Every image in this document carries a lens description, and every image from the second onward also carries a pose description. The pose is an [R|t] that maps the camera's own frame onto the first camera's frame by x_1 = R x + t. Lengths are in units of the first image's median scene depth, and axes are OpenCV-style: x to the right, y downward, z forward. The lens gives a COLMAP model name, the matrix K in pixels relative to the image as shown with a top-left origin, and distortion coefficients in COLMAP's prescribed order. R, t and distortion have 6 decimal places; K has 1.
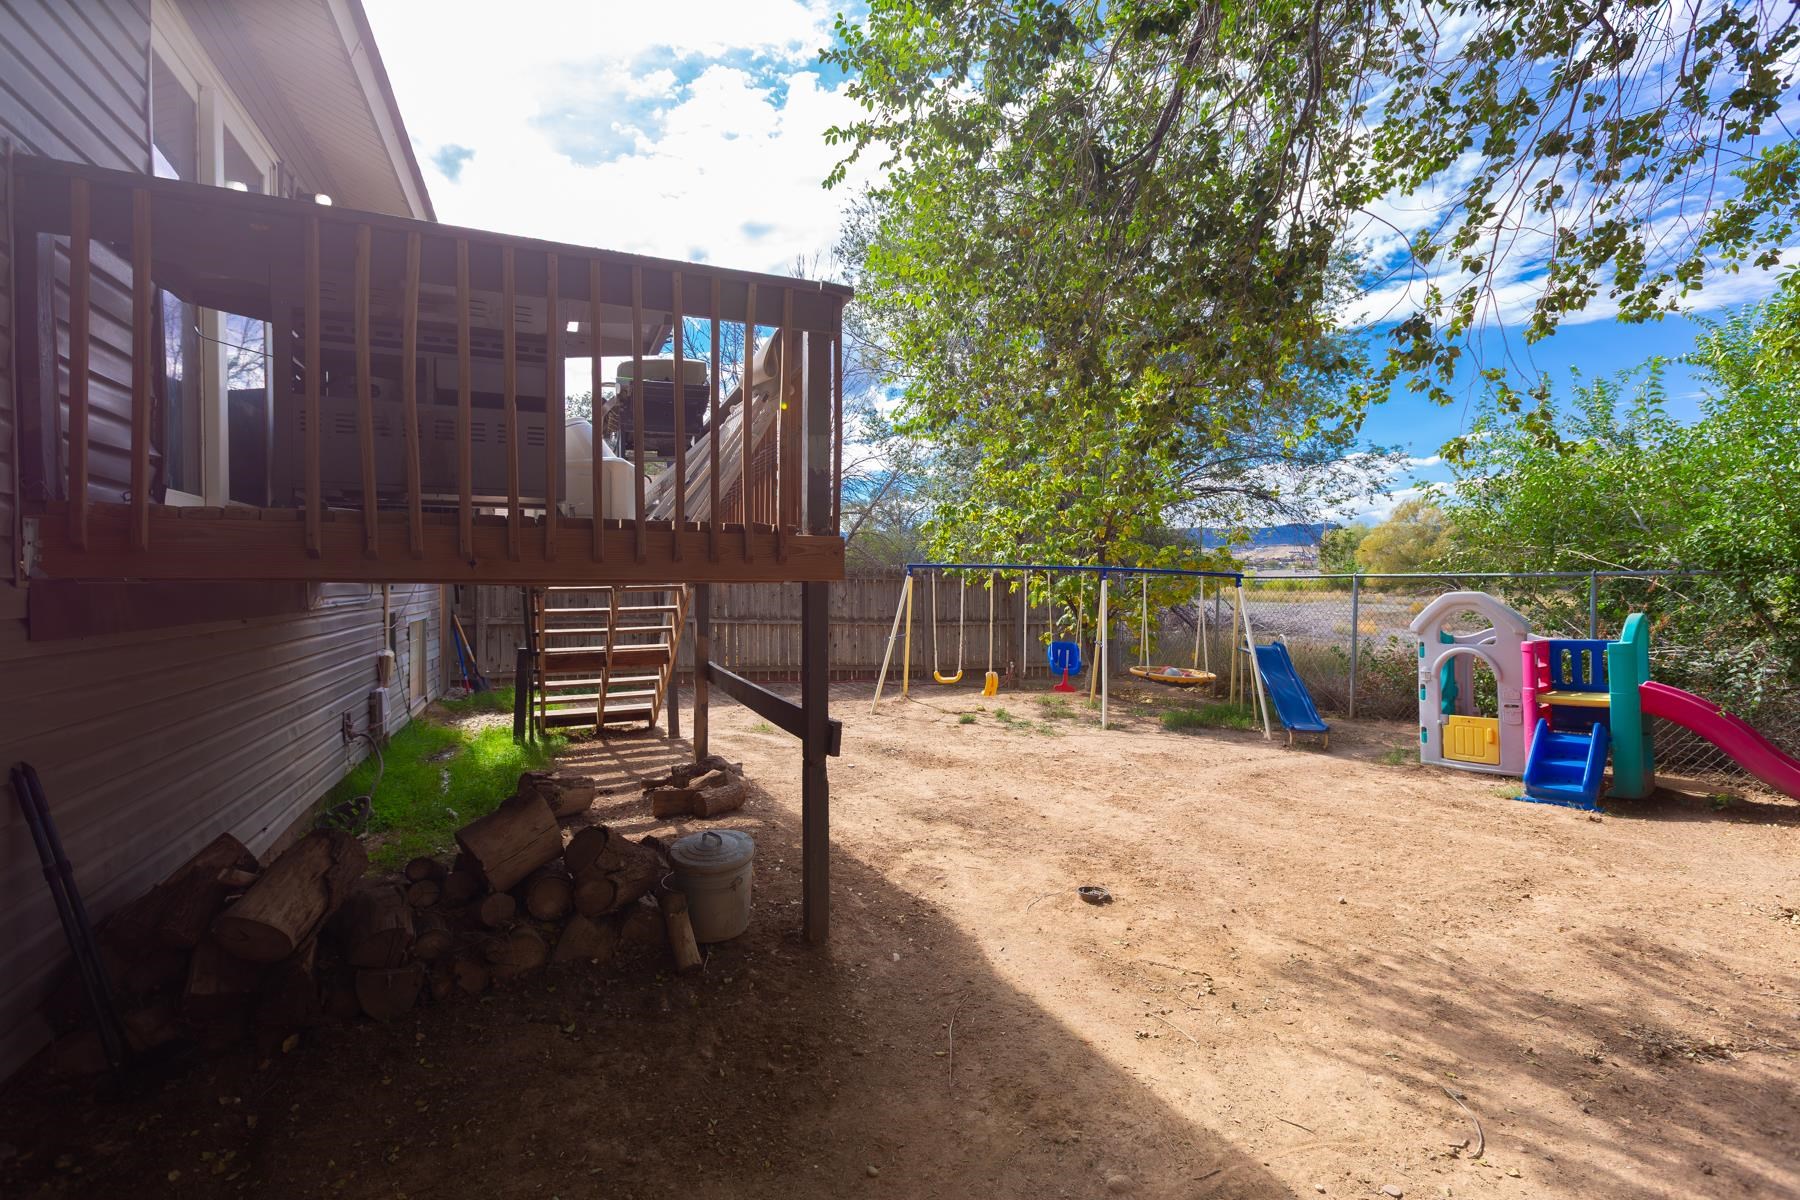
lens RADIAL K [[812.1, 0, 901.2], [0, 812.1, 588.4], [0, 0, 1]] dist [0.008254, -0.001828]
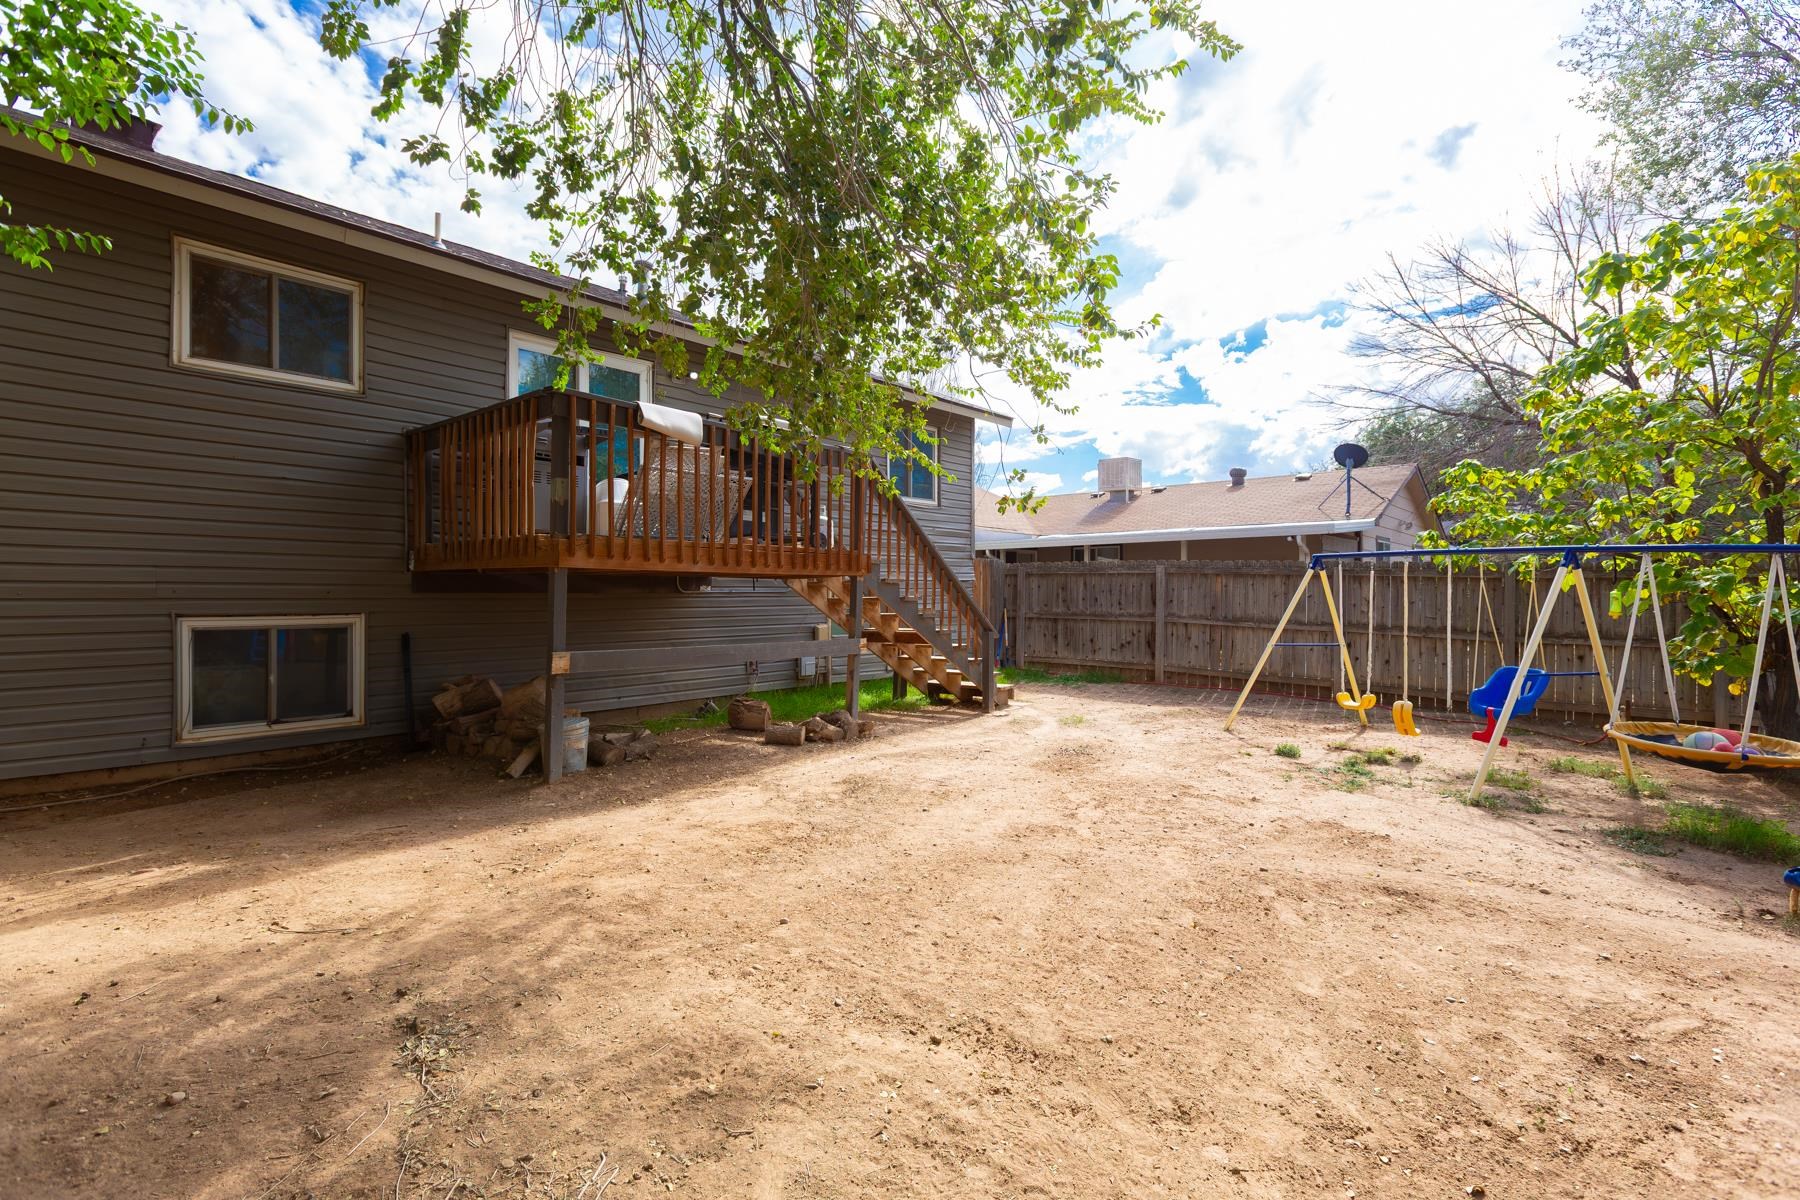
lens RADIAL K [[812.1, 0, 891.3], [0, 812.1, 602.2], [0, 0, 1]] dist [0.008254, -0.001828]
pose [[0.446432, 0.007837, -0.894783, 1.288531], [-0.006617, 0.999963, 0.005457, 0.037927], [0.894793, 0.003484, 0.446468, 0.679778]]
